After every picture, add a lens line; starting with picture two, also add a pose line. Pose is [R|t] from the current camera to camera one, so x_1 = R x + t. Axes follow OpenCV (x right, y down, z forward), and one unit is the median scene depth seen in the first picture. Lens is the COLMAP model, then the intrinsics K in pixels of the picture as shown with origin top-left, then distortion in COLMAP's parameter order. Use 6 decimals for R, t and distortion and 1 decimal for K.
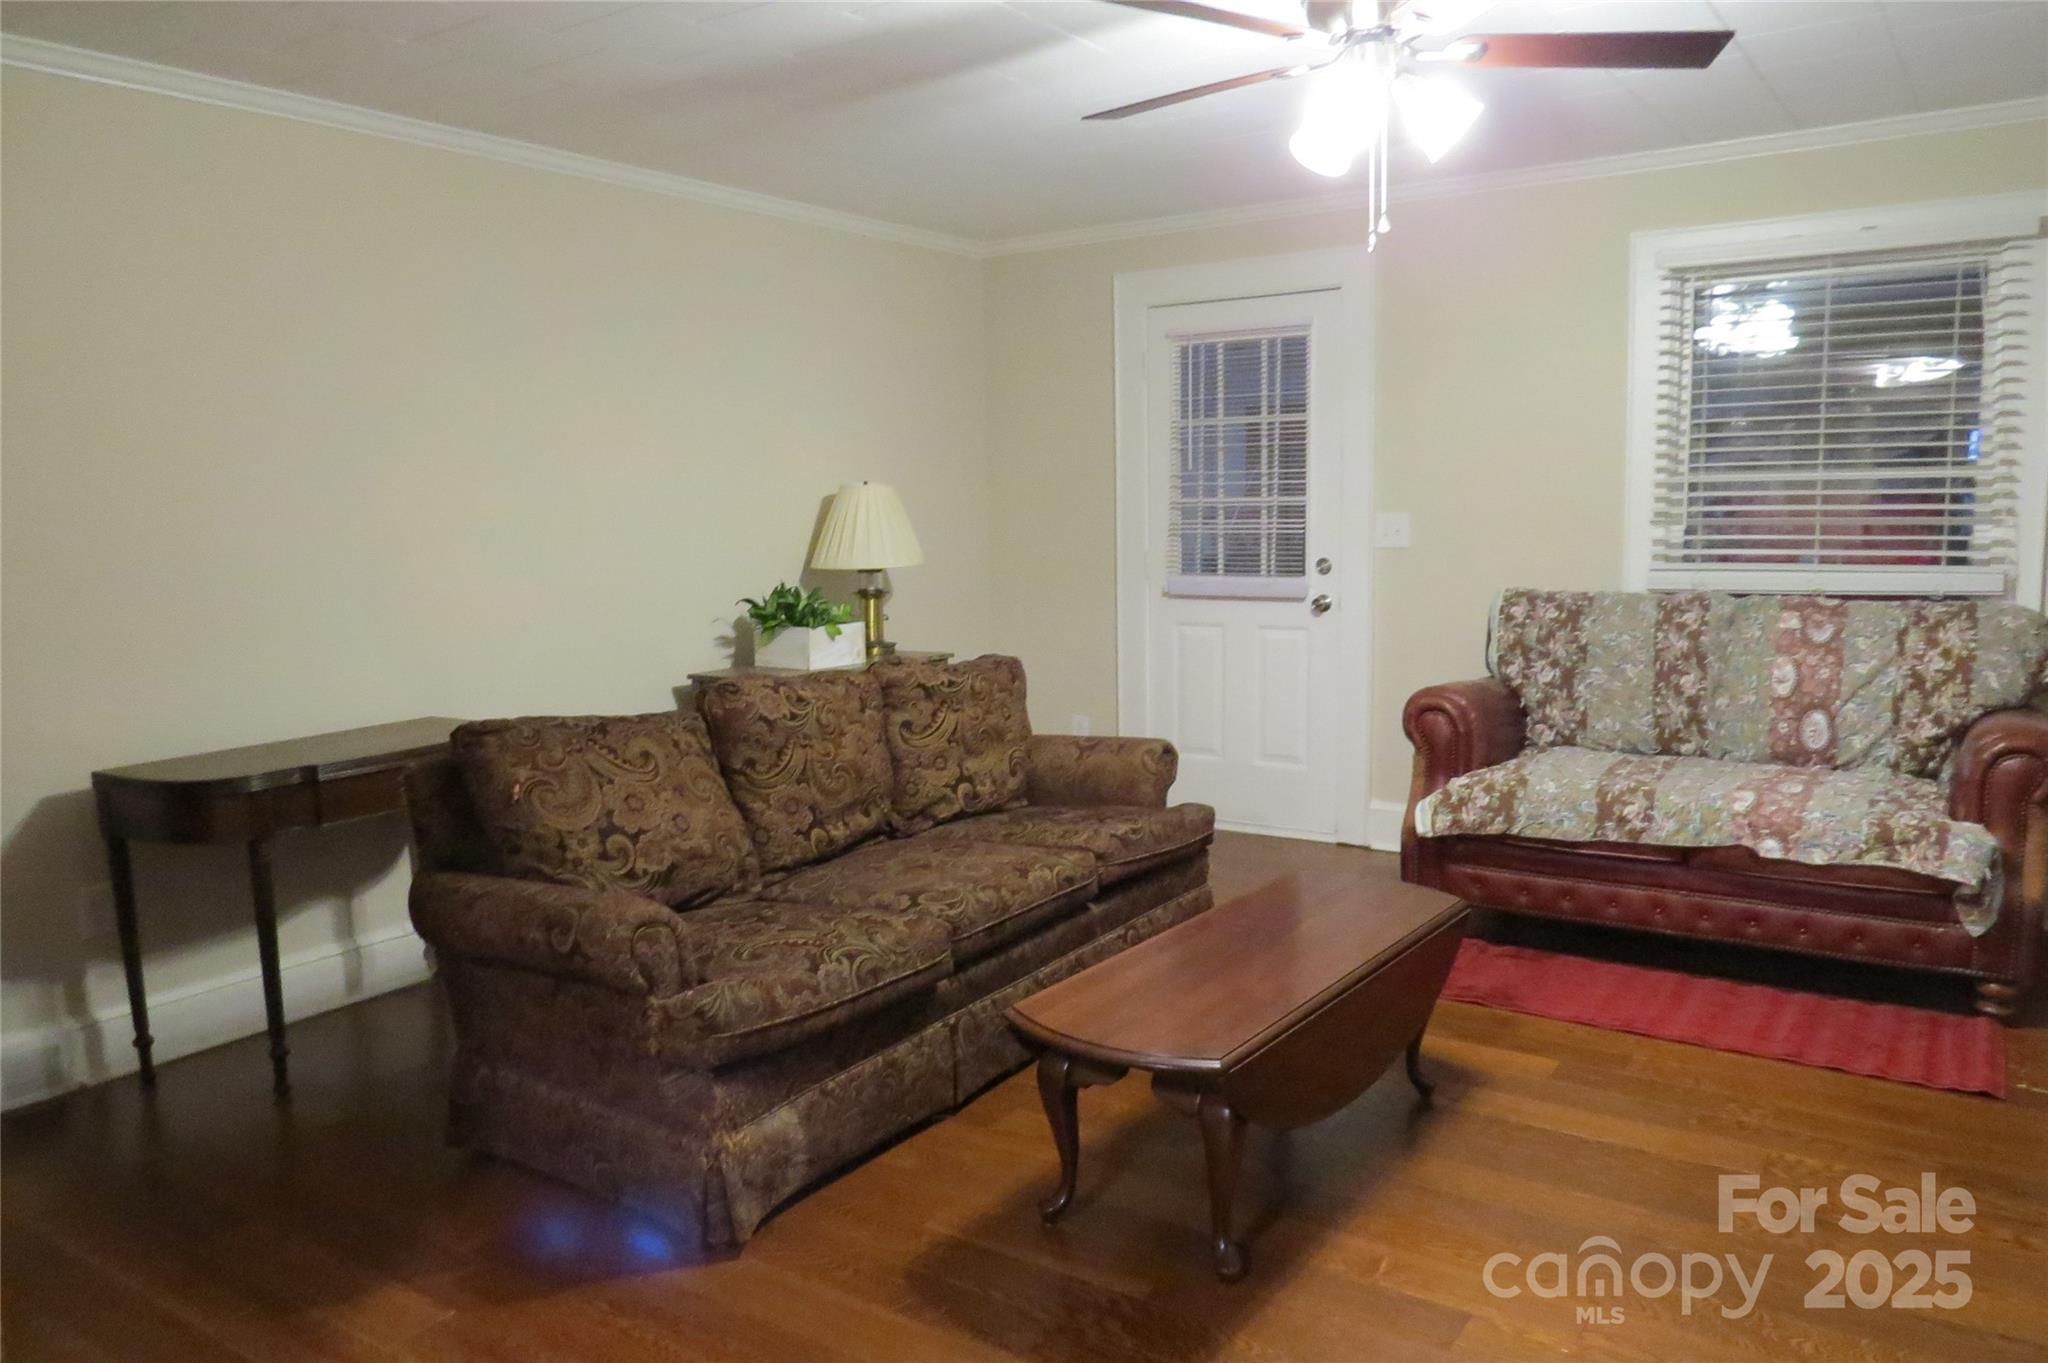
lens RADIAL K [[1459.6, 0, 1022.4], [0, 1459.6, 686.3], [0, 0, 1]] dist [-0.029937, 0.014216]
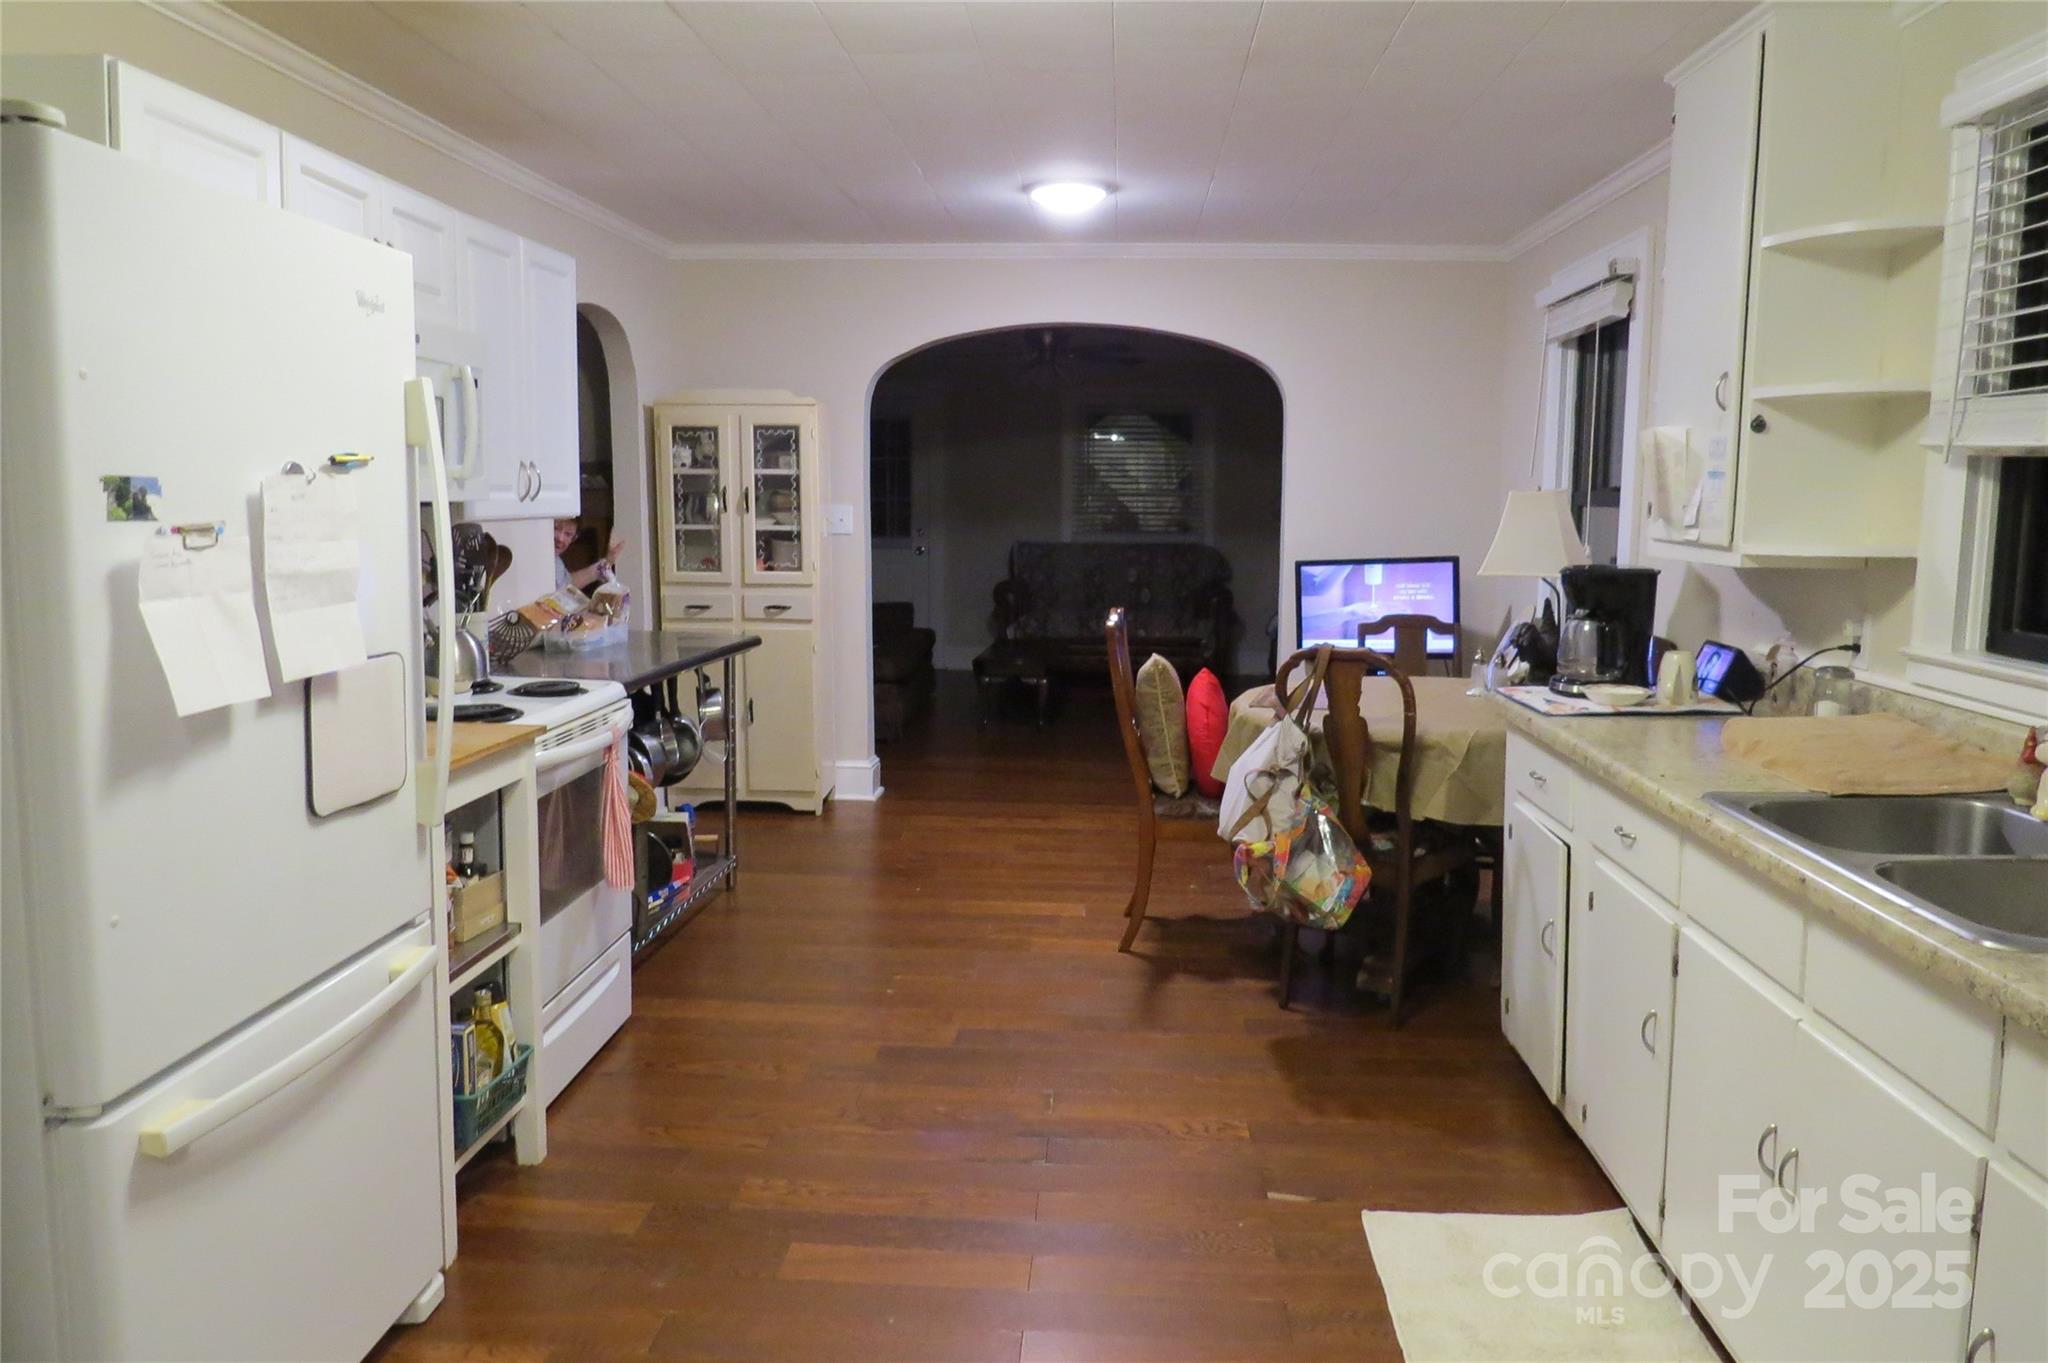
lens RADIAL K [[1459.6, 0, 1026.1], [0, 1459.6, 673.3], [0, 0, 1]] dist [-0.029937, 0.014216]
pose [[0.861352, -0.032987, 0.506937, -0.925983], [0.041287, 0.999134, -0.005136, 0.170322], [-0.506328, 0.025354, 0.861968, -1.086695]]
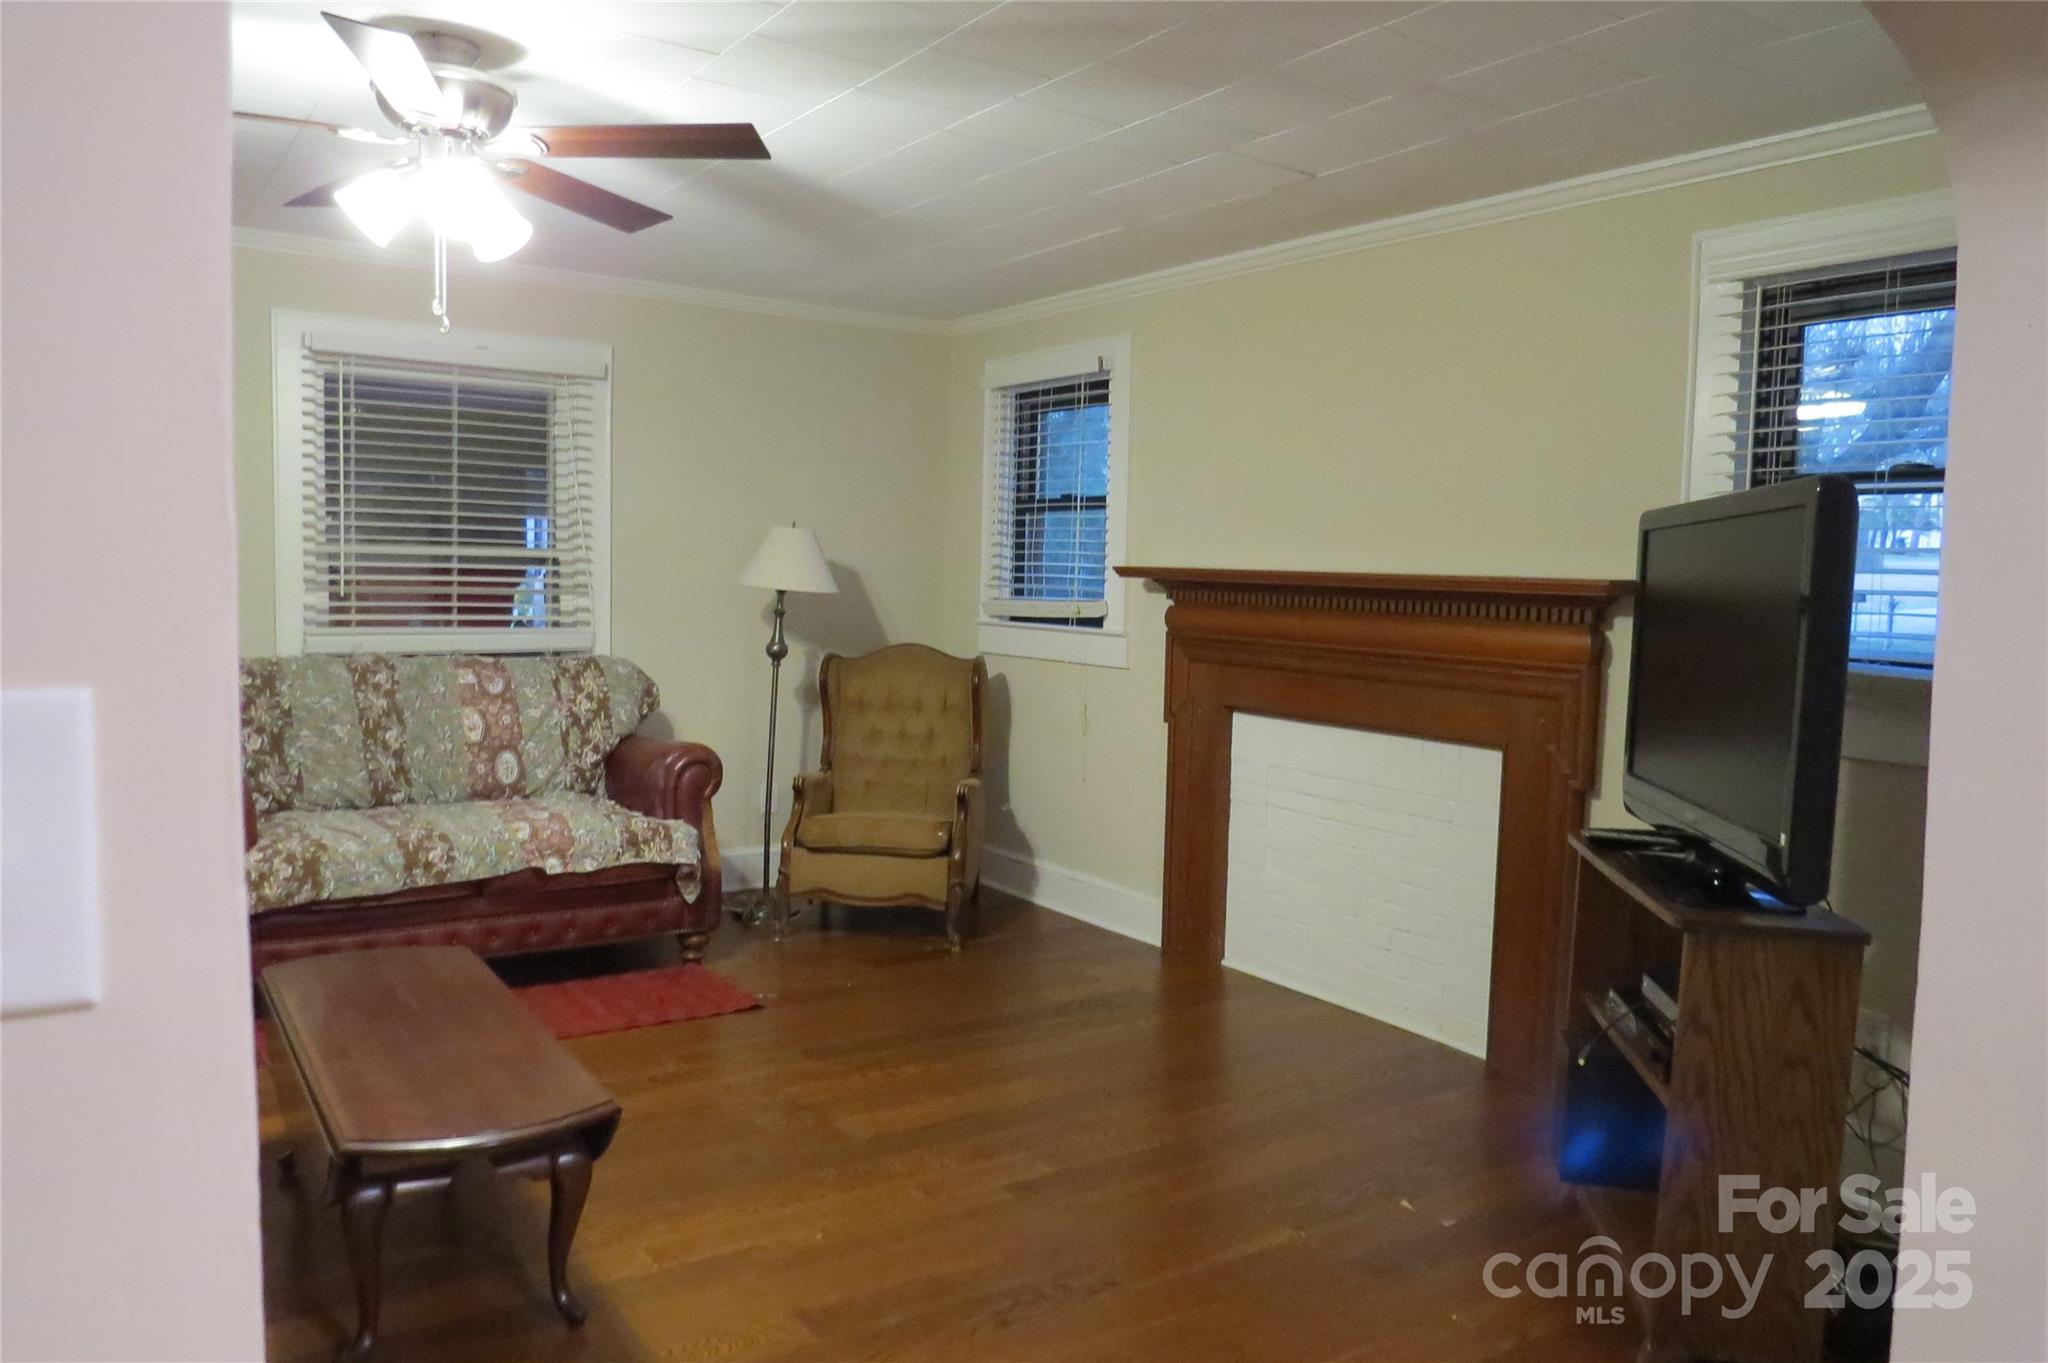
lens RADIAL K [[1459.6, 0, 1018.7], [0, 1459.6, 677.1], [0, 0, 1]] dist [-0.029937, 0.014216]
pose [[0.353990, -0.039829, 0.934401, -0.407097], [0.084229, 0.996390, 0.010561, -0.020440], [-0.931448, 0.074965, 0.356067, 0.180881]]
